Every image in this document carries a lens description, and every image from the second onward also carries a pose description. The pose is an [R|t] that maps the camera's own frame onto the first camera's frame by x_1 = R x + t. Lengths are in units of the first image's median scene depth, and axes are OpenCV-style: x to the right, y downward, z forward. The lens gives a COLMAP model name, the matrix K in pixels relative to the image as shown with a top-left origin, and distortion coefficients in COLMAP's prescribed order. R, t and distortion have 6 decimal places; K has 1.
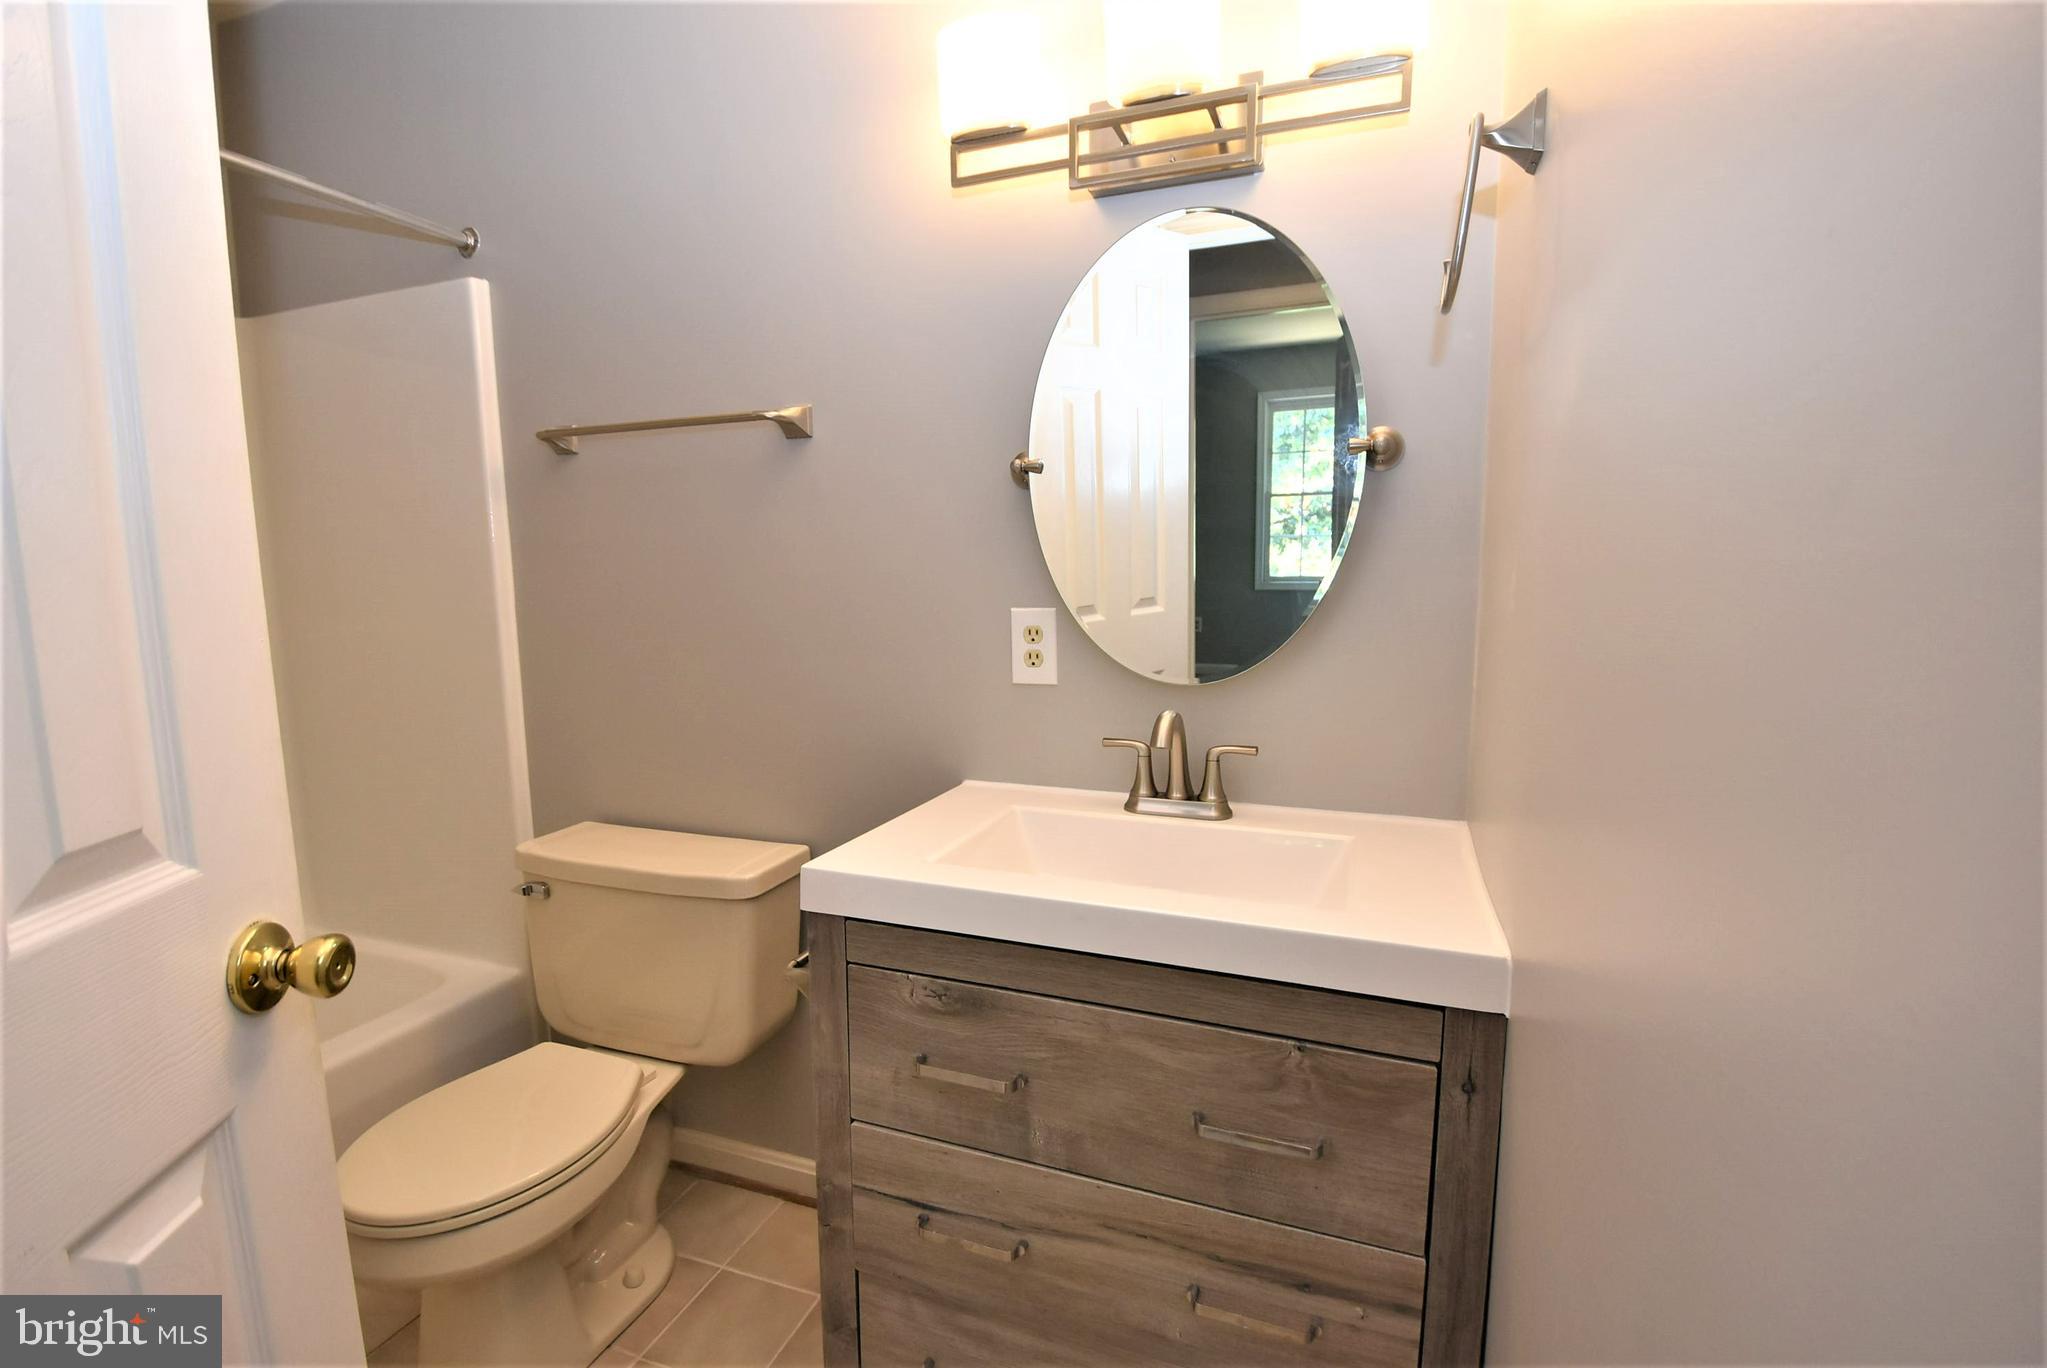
lens RADIAL K [[901.5, 0, 1029.1], [0, 901.5, 693.1], [0, 0, 1]] dist [0.007978, -0.017074]
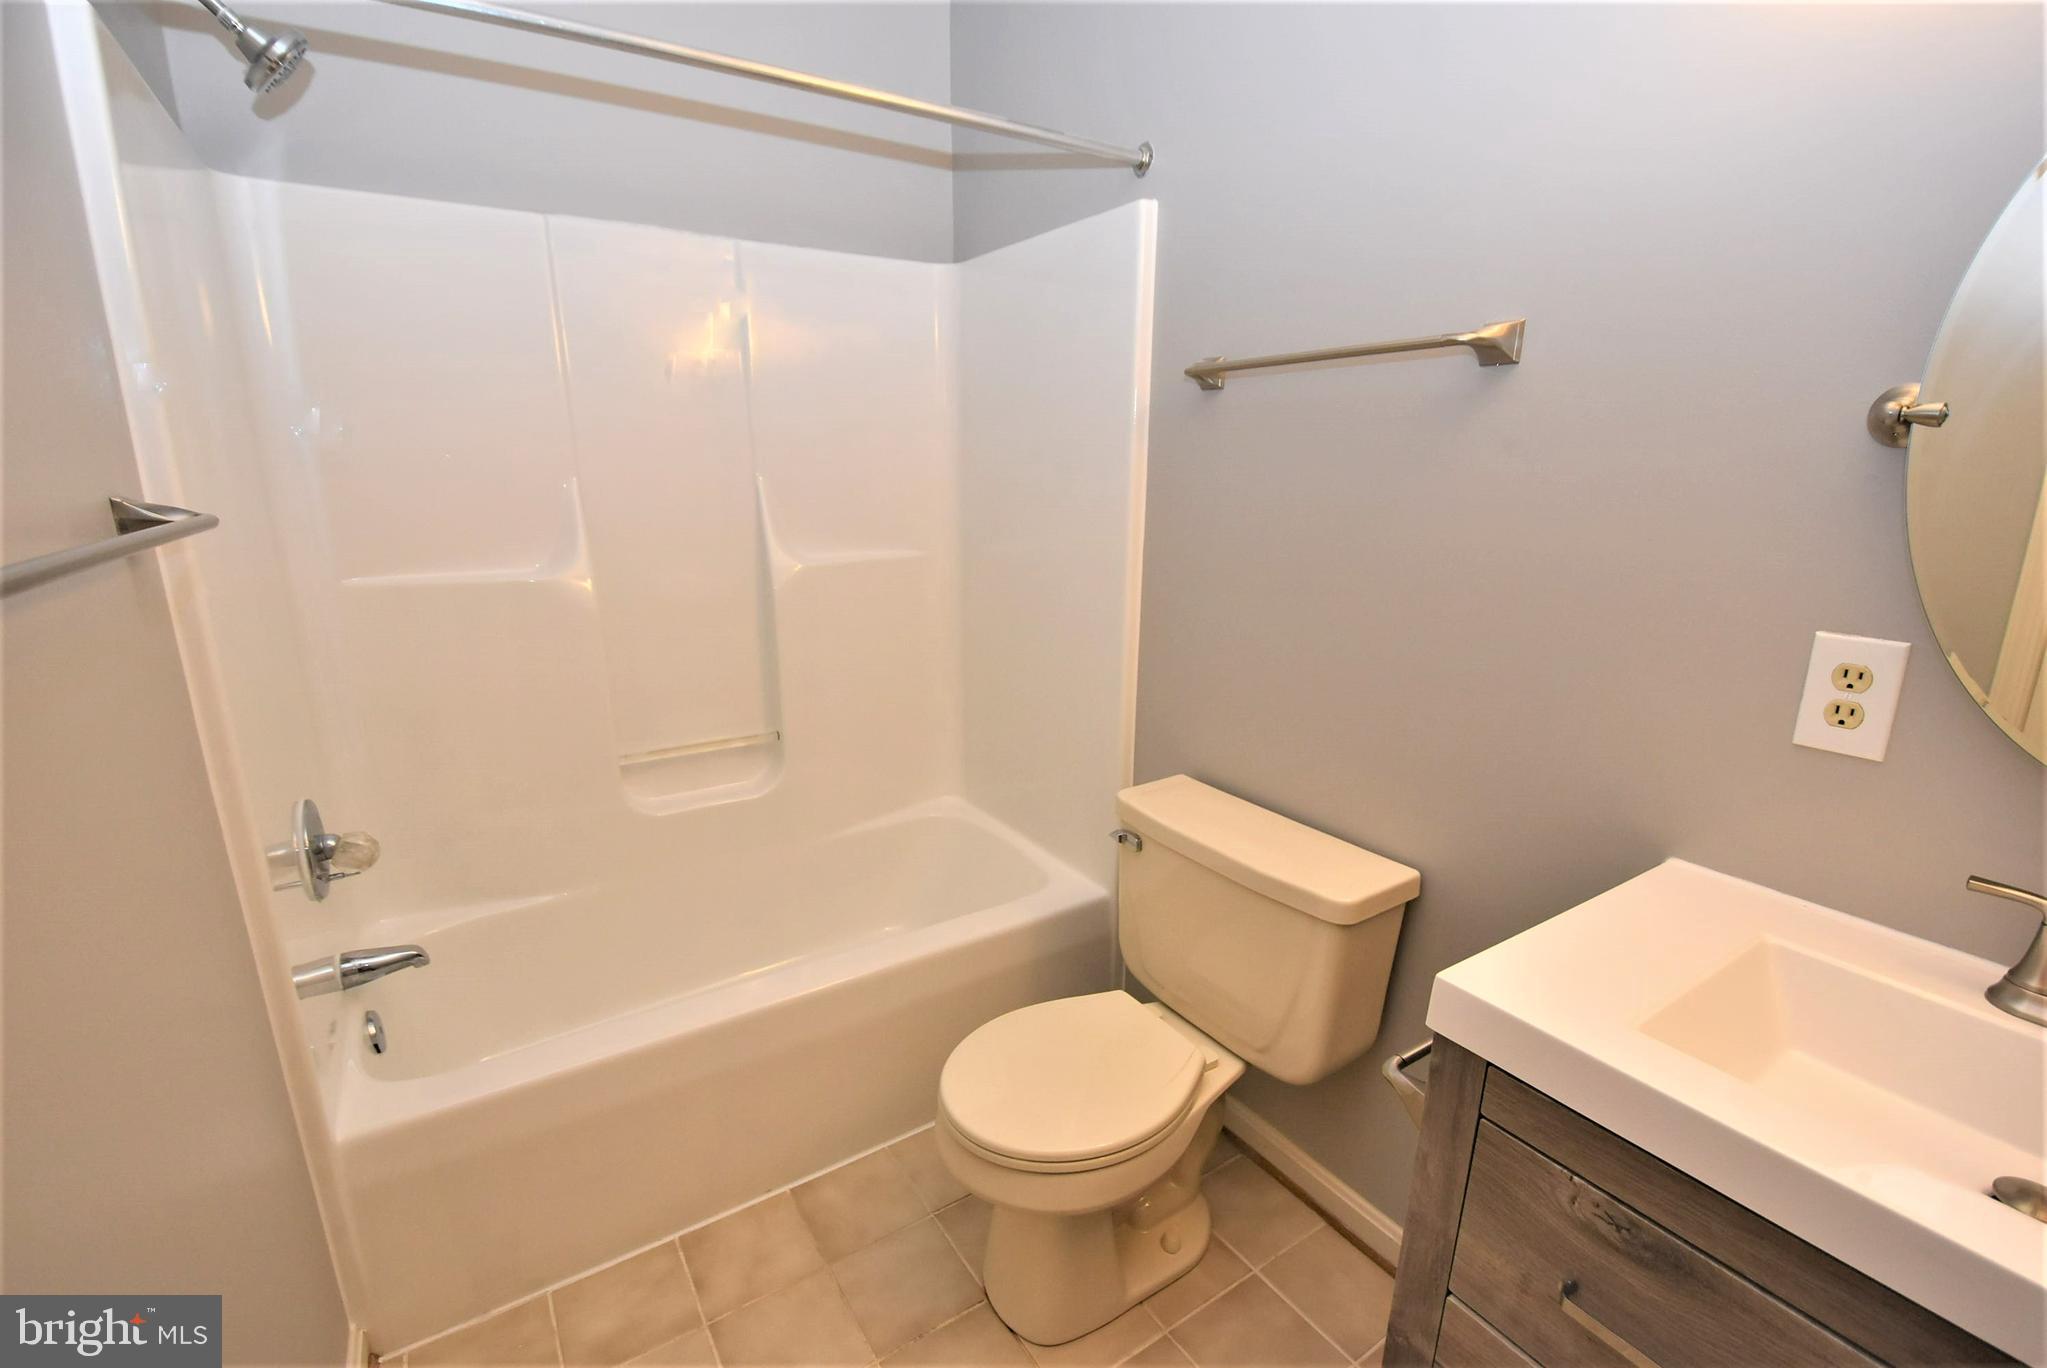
lens RADIAL K [[901.5, 0, 1024.7], [0, 901.5, 689.9], [0, 0, 1]] dist [0.007978, -0.017074]
pose [[0.803974, 0.167657, -0.570541, -0.099198], [-0.093542, 0.983144, 0.157089, -0.098053], [0.587262, -0.072926, 0.806105, 0.138077]]
